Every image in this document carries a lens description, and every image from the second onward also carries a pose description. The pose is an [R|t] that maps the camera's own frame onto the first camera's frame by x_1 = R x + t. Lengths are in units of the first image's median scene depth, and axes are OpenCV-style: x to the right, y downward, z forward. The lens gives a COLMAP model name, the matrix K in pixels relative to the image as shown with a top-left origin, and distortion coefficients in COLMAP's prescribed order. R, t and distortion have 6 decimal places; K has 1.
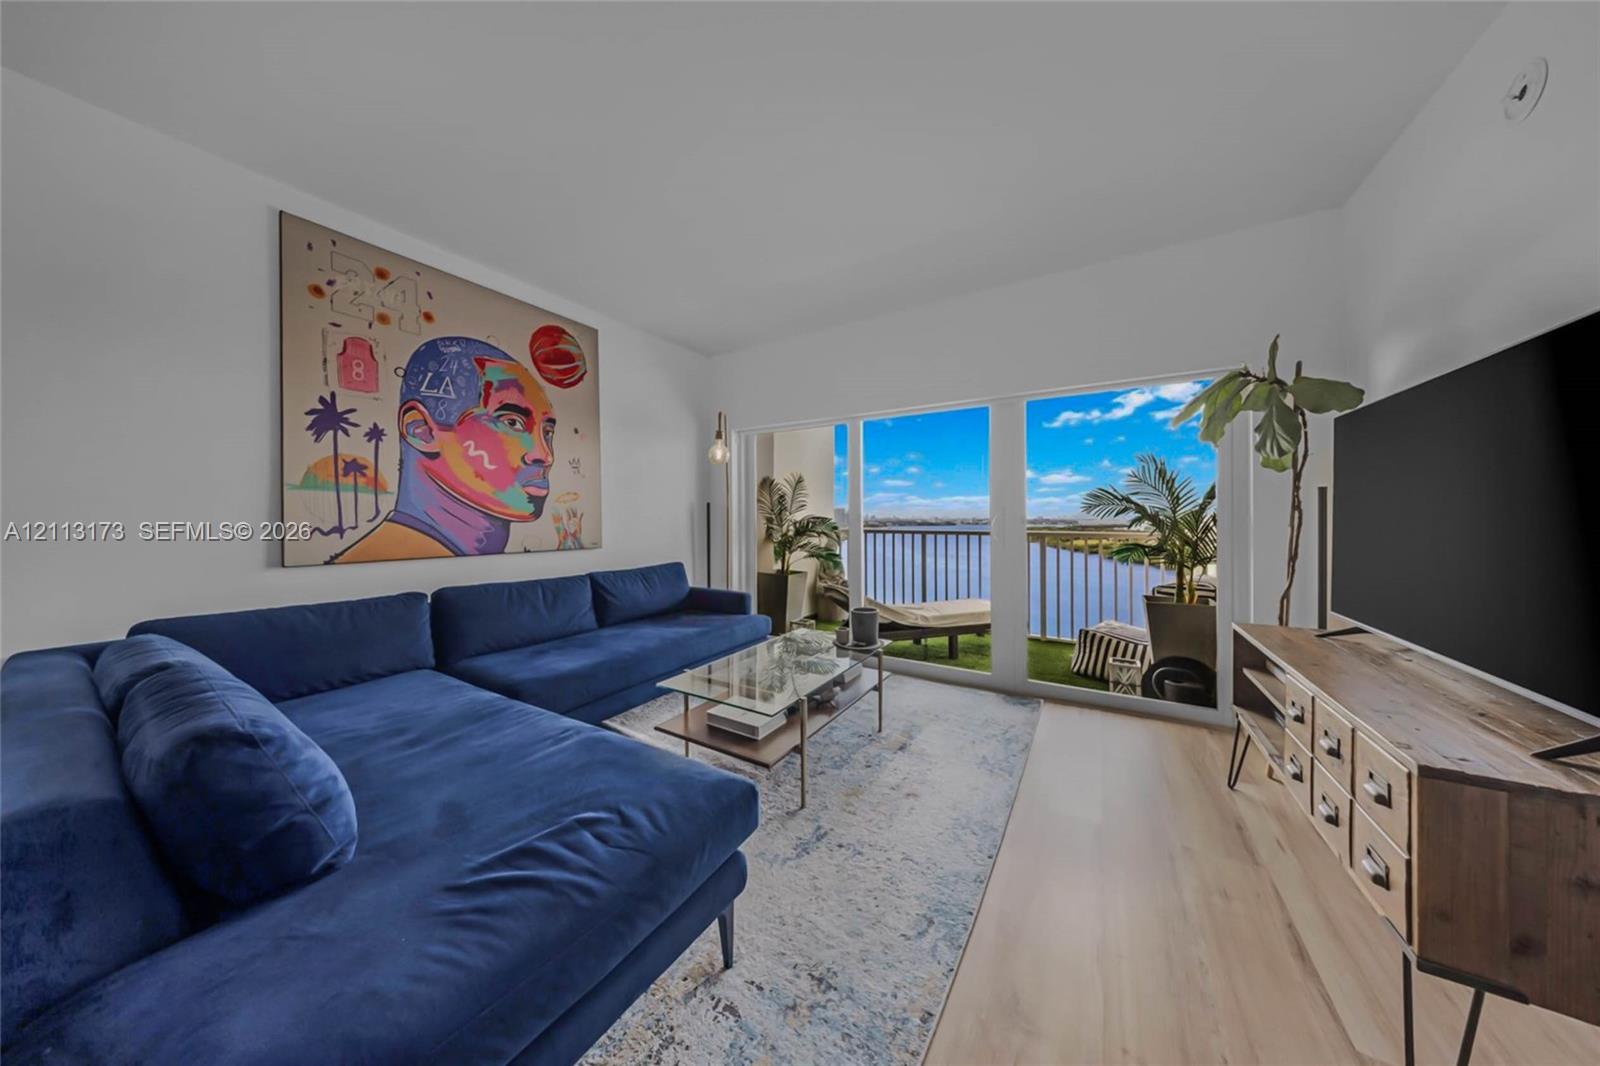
lens RADIAL K [[506.2, 0, 791.2], [0, 506.2, 516.6], [0, 0, 1]] dist [0.000601, -0.000044]
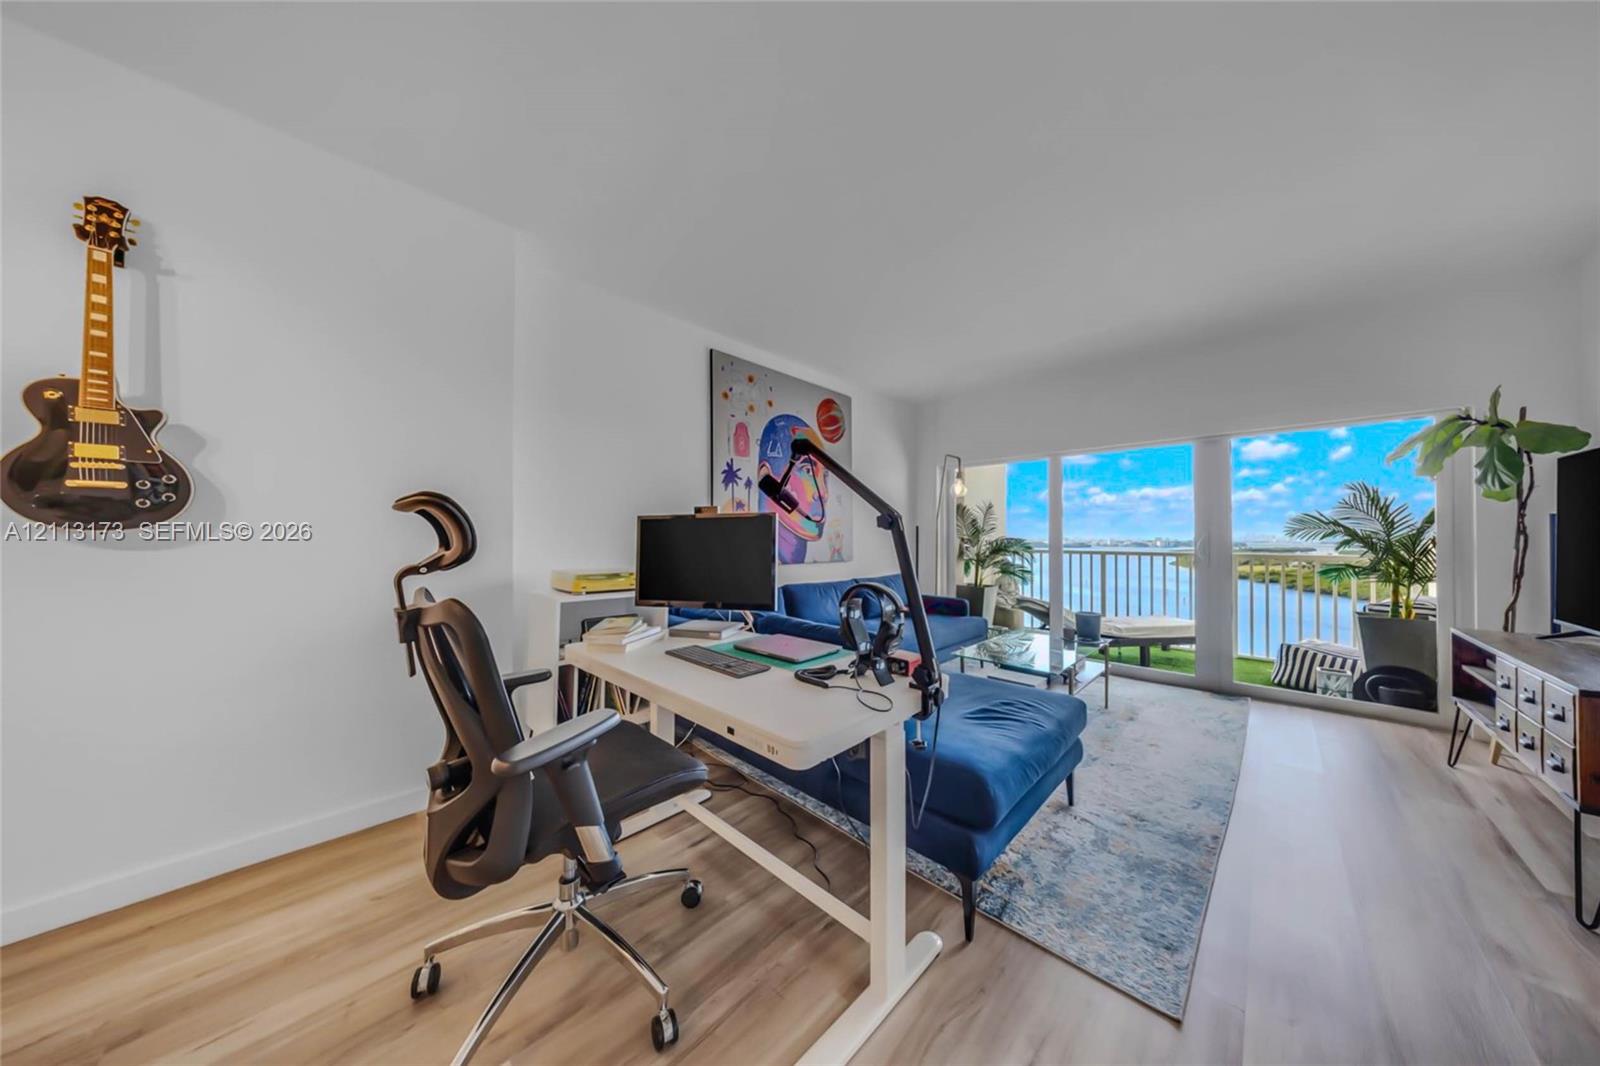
lens RADIAL K [[492.4, 0, 800.0], [0, 492.4, 533.0], [0, 0, 1]] dist [-0.001473, 0.000040]
pose [[0.975951, 0.001370, -0.217985, -0.285551], [-0.003047, 0.999968, -0.007360, -0.002238], [0.217968, 0.007847, 0.975924, -0.353501]]
